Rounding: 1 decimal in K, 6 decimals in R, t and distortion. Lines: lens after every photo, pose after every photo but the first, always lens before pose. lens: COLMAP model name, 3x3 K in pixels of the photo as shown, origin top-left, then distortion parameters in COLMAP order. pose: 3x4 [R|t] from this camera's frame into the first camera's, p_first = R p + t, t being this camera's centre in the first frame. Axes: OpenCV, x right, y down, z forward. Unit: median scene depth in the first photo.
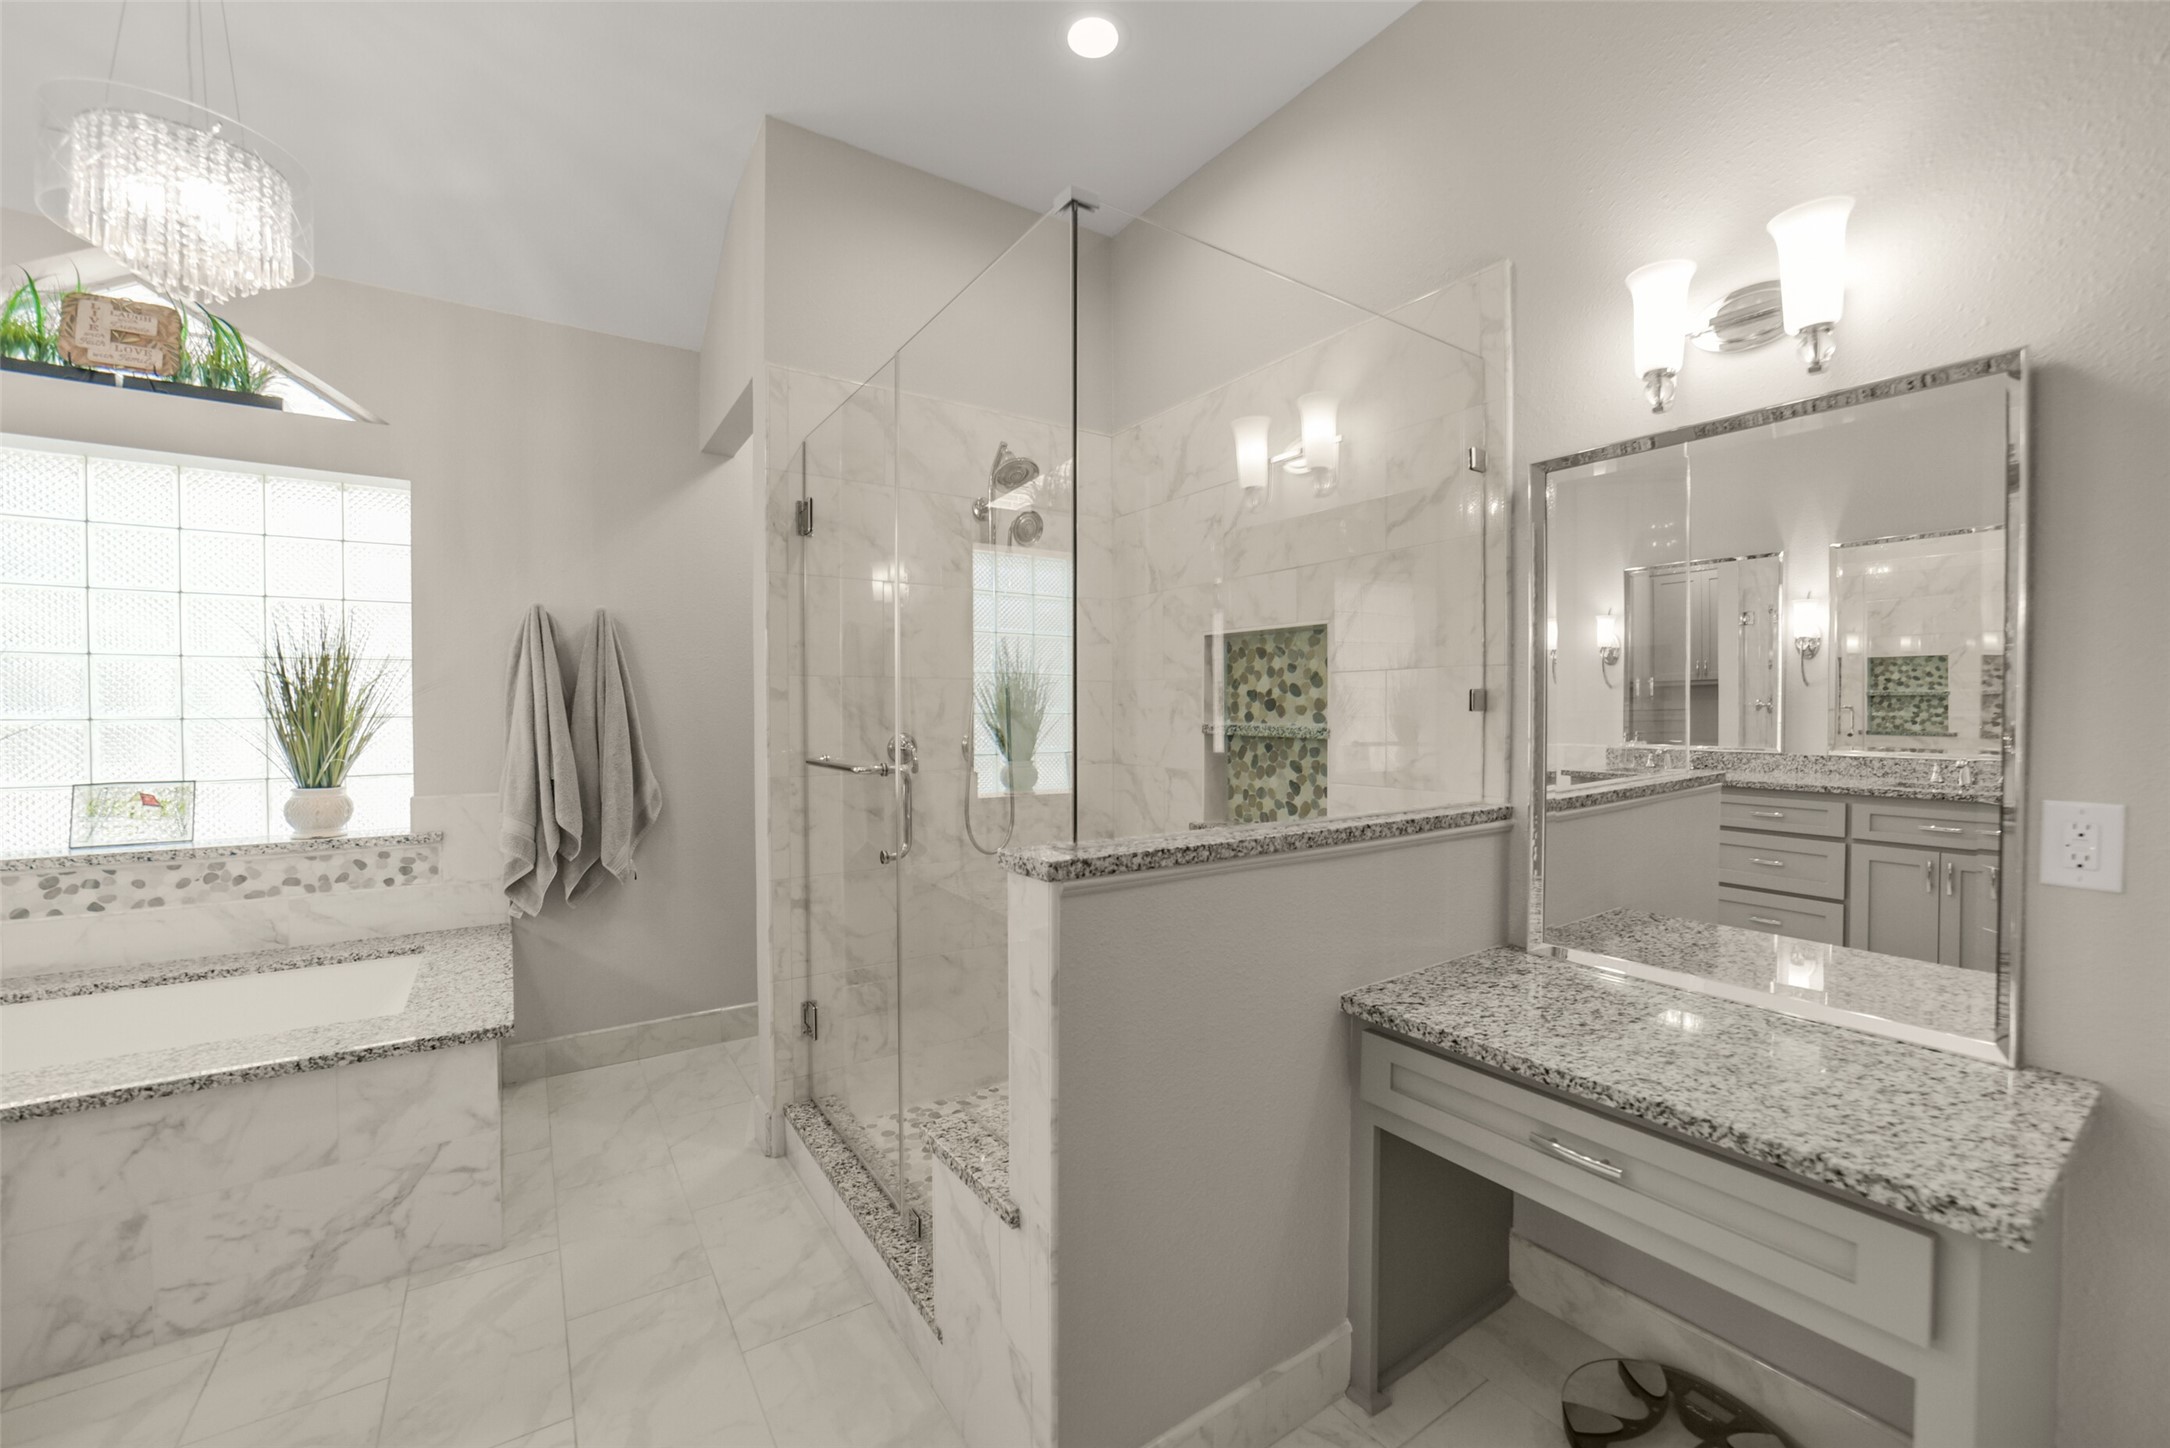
lens RADIAL K [[863.1, 0, 1097.2], [0, 863.1, 721.2], [0, 0, 1]] dist [-0.041010, 0.009460]
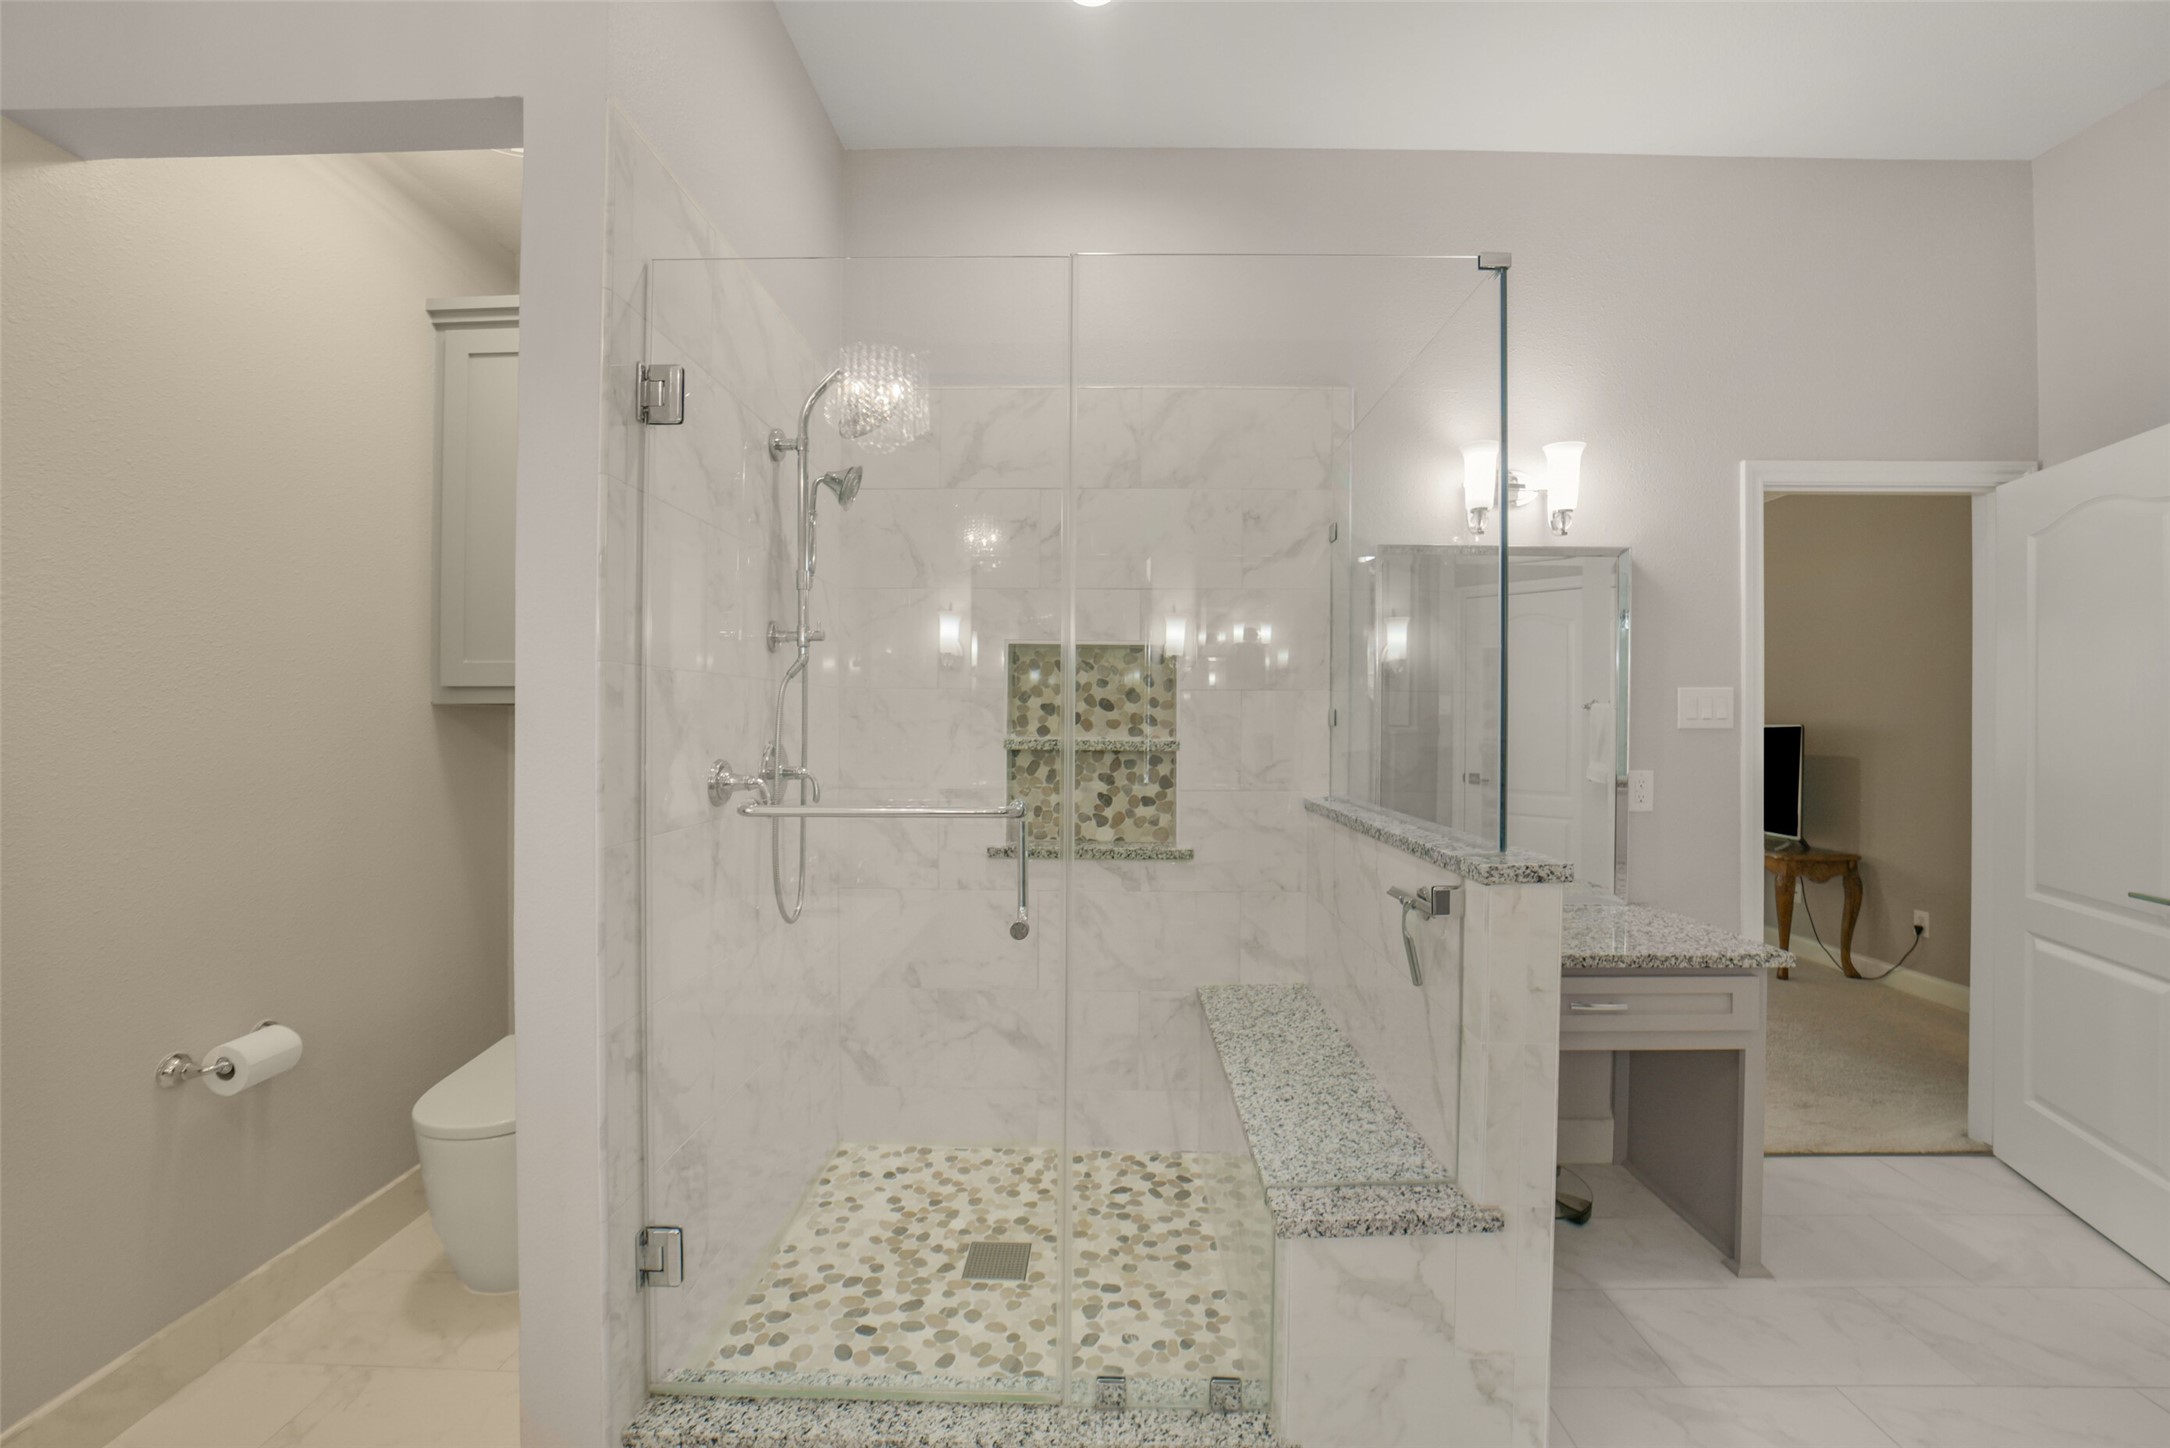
lens RADIAL K [[871.3, 0, 1099.8], [0, 871.3, 711.1], [0, 0, 1]] dist [-0.051889, 0.019512]
pose [[0.571820, 0.009823, 0.820320, -0.621979], [0.006402, 0.999844, -0.016435, -0.011086], [-0.820354, 0.014649, 0.571668, 0.403477]]
